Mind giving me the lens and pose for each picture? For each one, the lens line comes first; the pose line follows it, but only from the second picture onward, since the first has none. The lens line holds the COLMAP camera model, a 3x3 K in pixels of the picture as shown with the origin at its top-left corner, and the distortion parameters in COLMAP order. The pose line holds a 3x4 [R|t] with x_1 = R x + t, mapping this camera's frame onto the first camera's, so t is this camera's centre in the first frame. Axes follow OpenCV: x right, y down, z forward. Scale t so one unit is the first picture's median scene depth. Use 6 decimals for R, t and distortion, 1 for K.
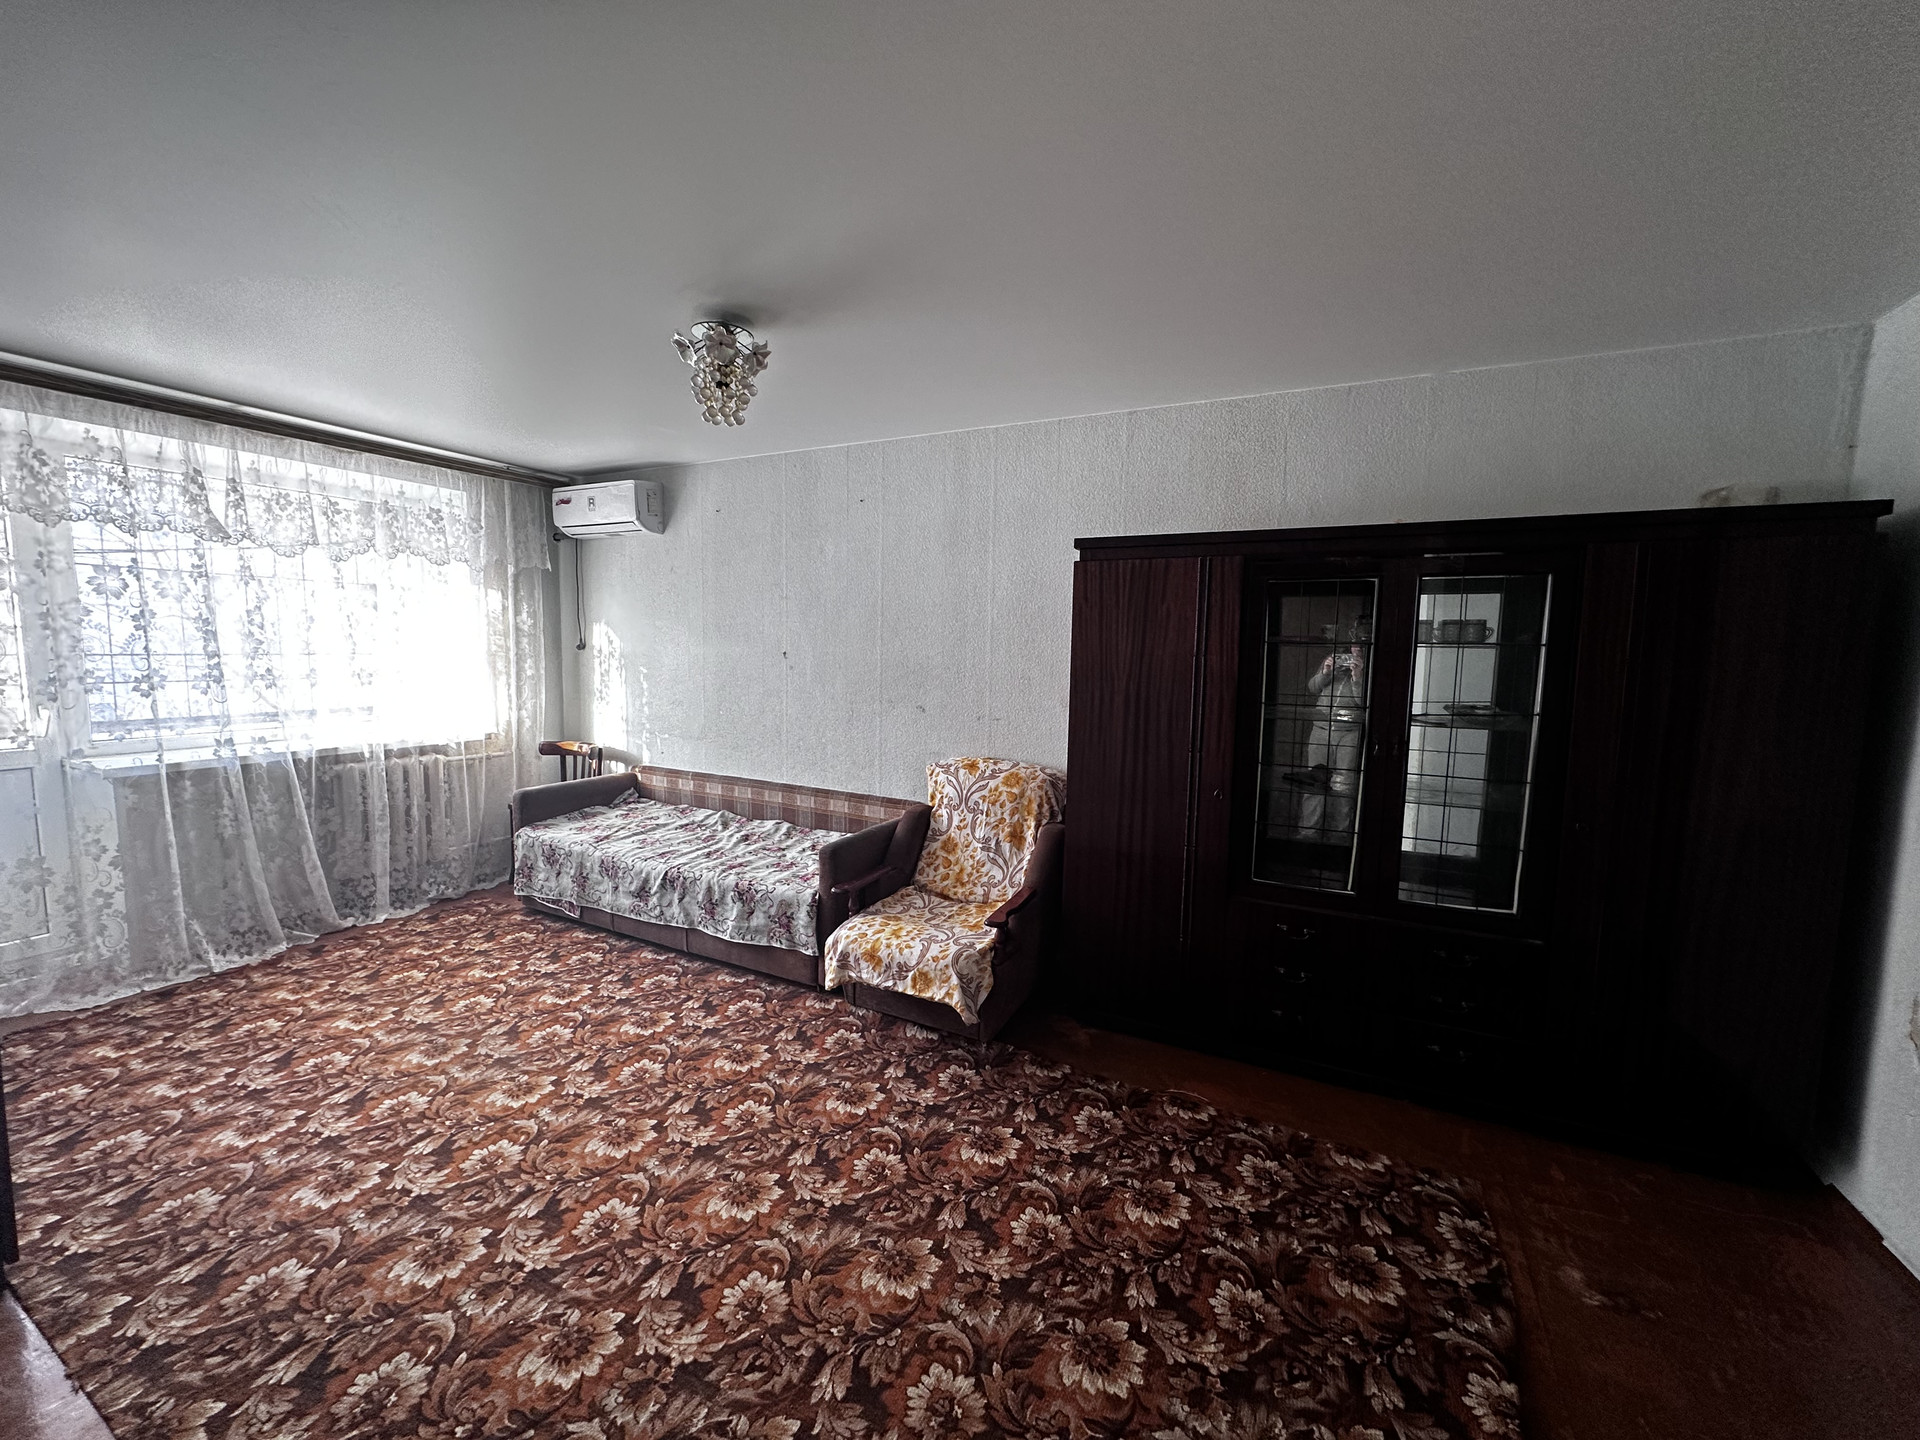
lens RADIAL K [[761.0, 0, 960.0], [0, 761.0, 720.0], [0, 0, 1]] dist [-0.001795, 0.000430]
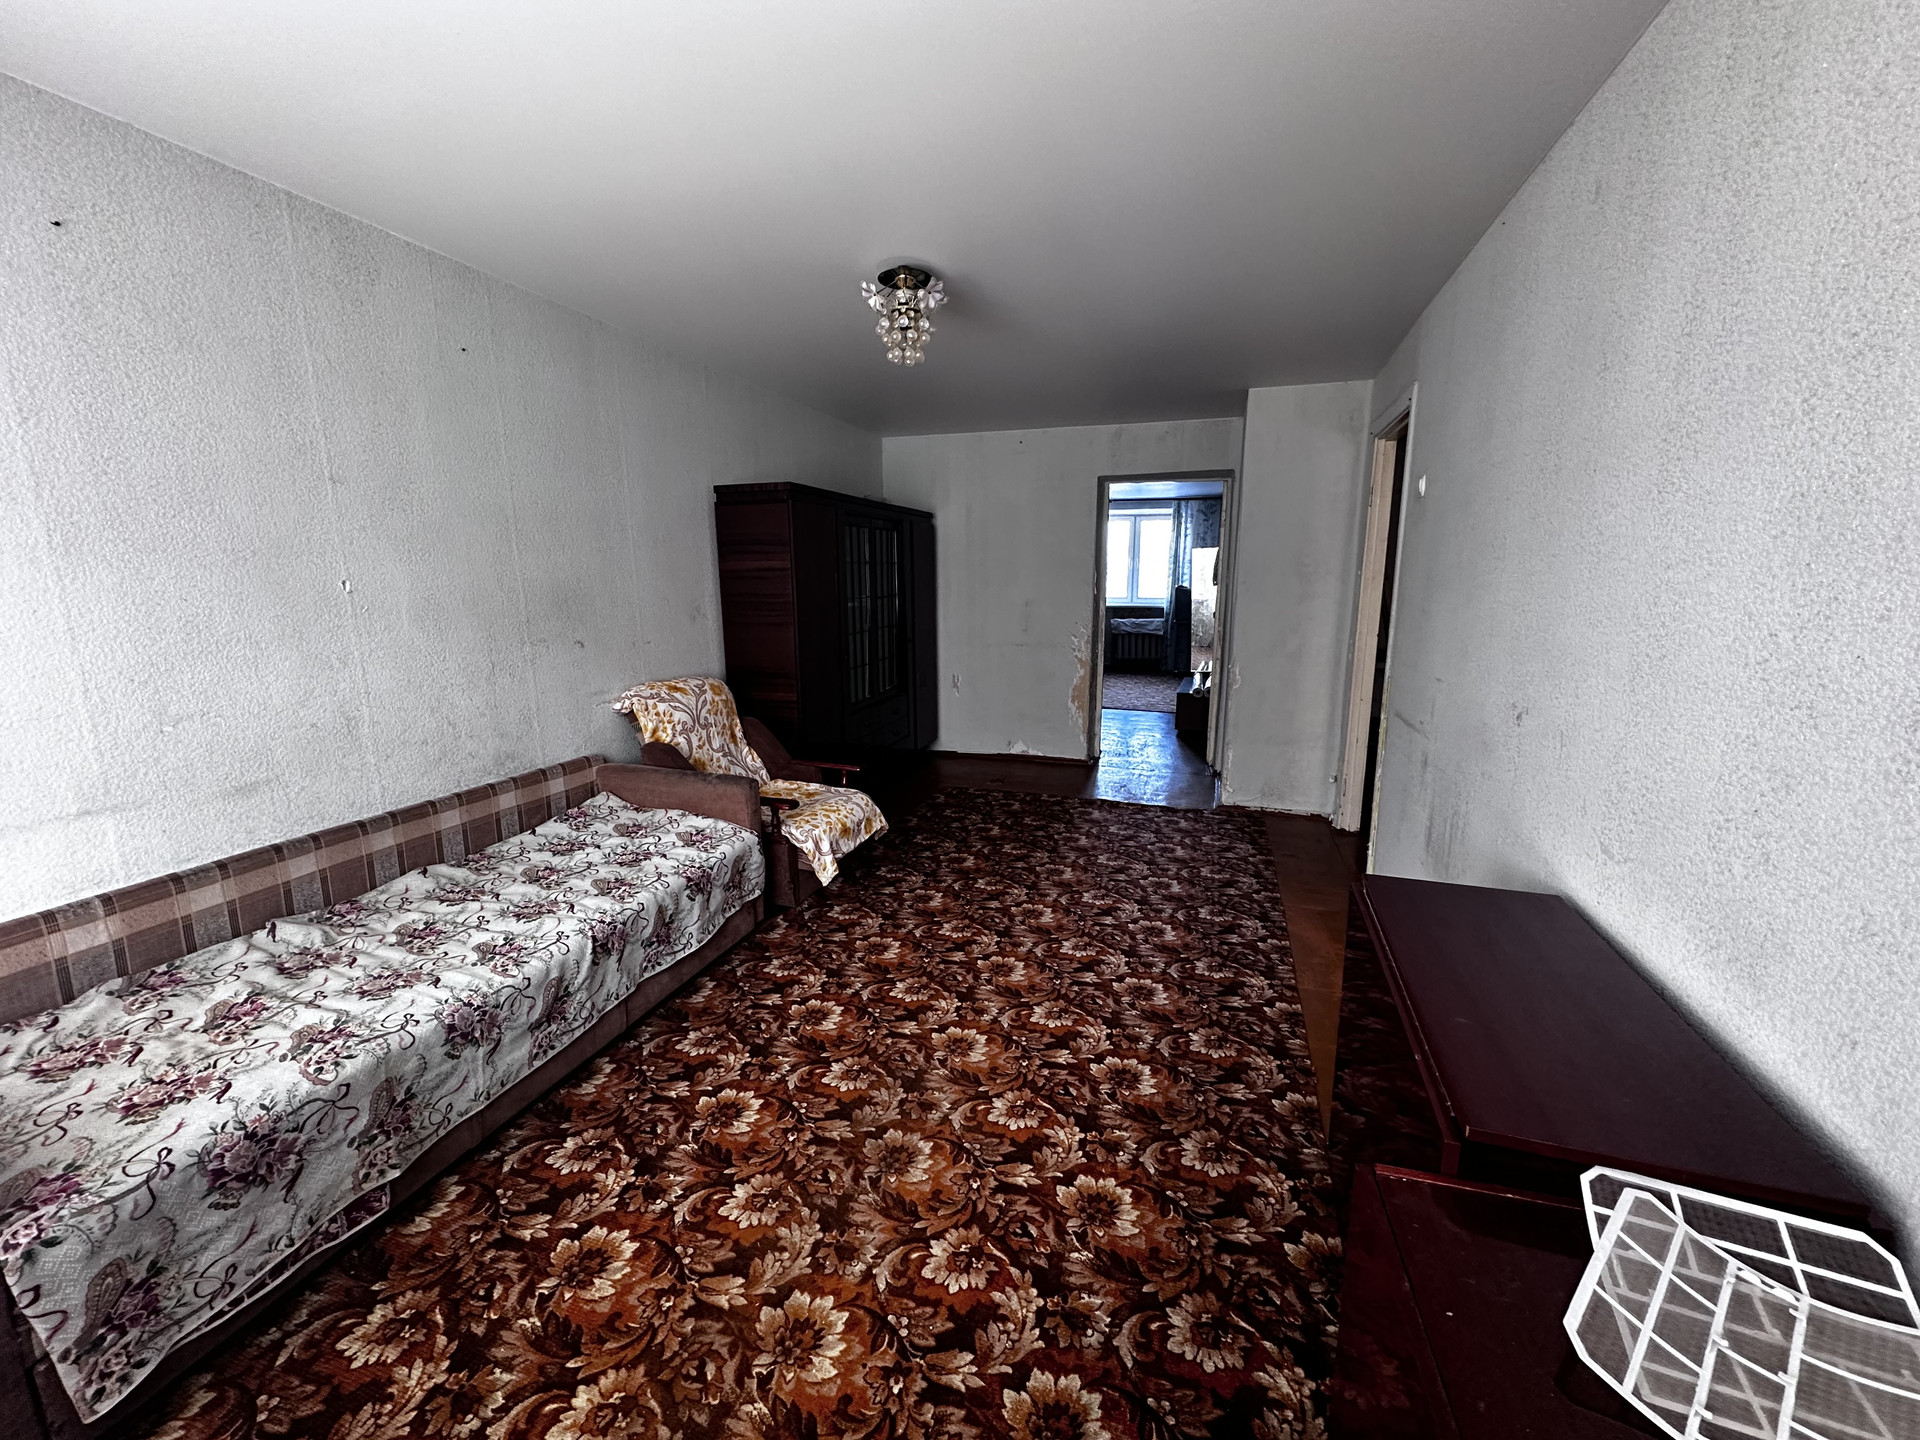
lens RADIAL K [[761.0, 0, 960.0], [0, 761.0, 720.0], [0, 0, 1]] dist [-0.001795, 0.000430]
pose [[-0.161679, -0.205334, 0.965245, -1.173062], [0.095681, 0.970243, 0.222425, -0.098835], [-0.982194, 0.128317, -0.137221, 0.896816]]
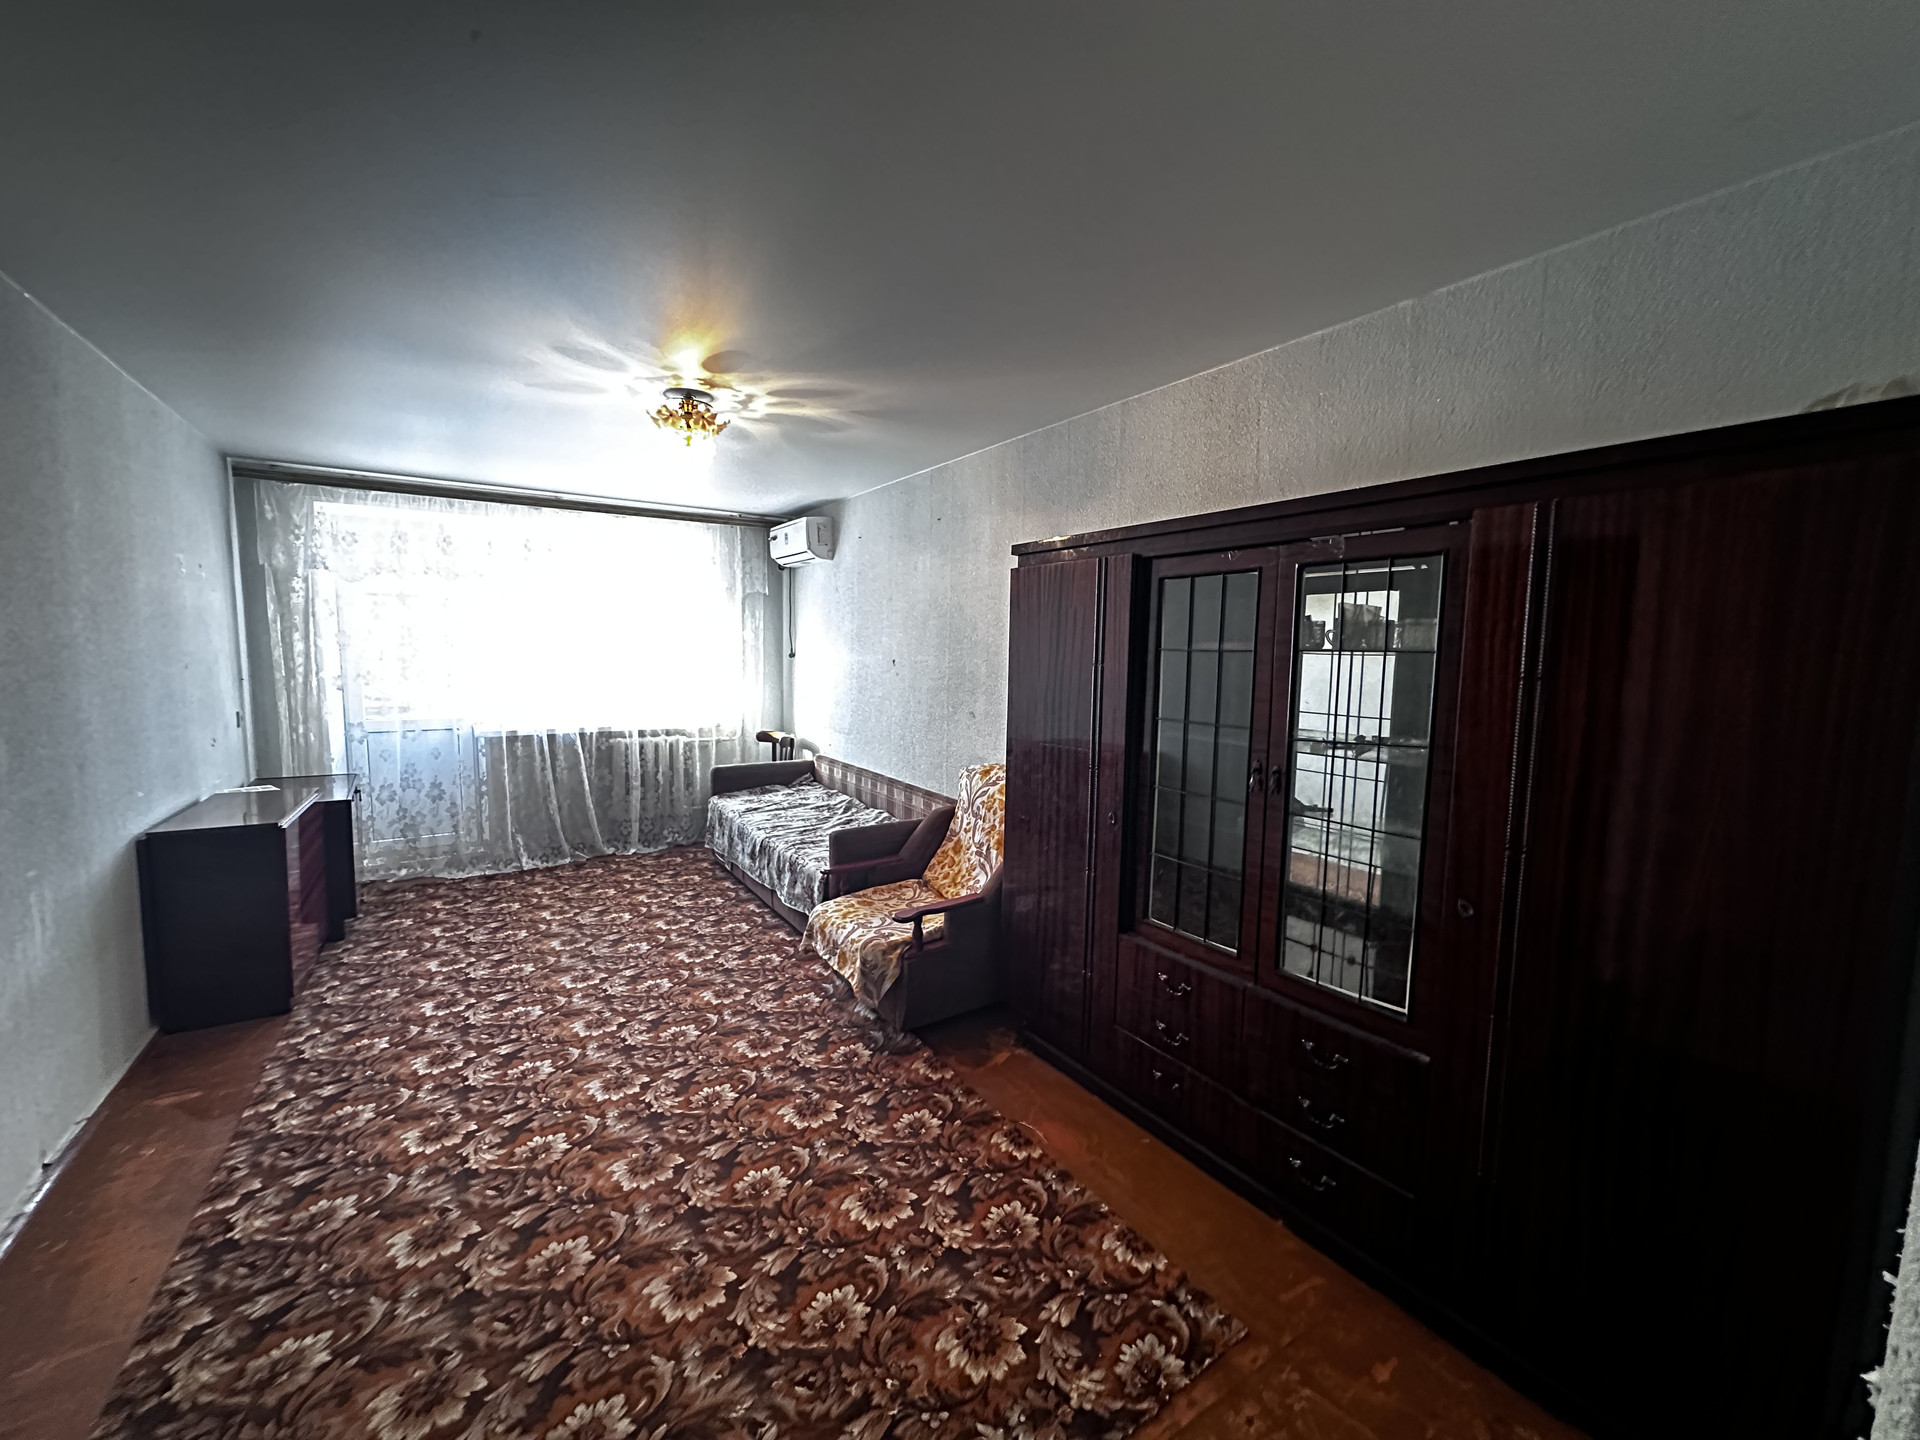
lens RADIAL K [[761.0, 0, 960.0], [0, 761.0, 720.0], [0, 0, 1]] dist [-0.001795, 0.000430]
pose [[0.871381, 0.041938, -0.488812, 0.554097], [-0.047957, 0.998849, 0.000206, -0.008792], [0.488258, 0.023263, 0.872389, 0.105996]]
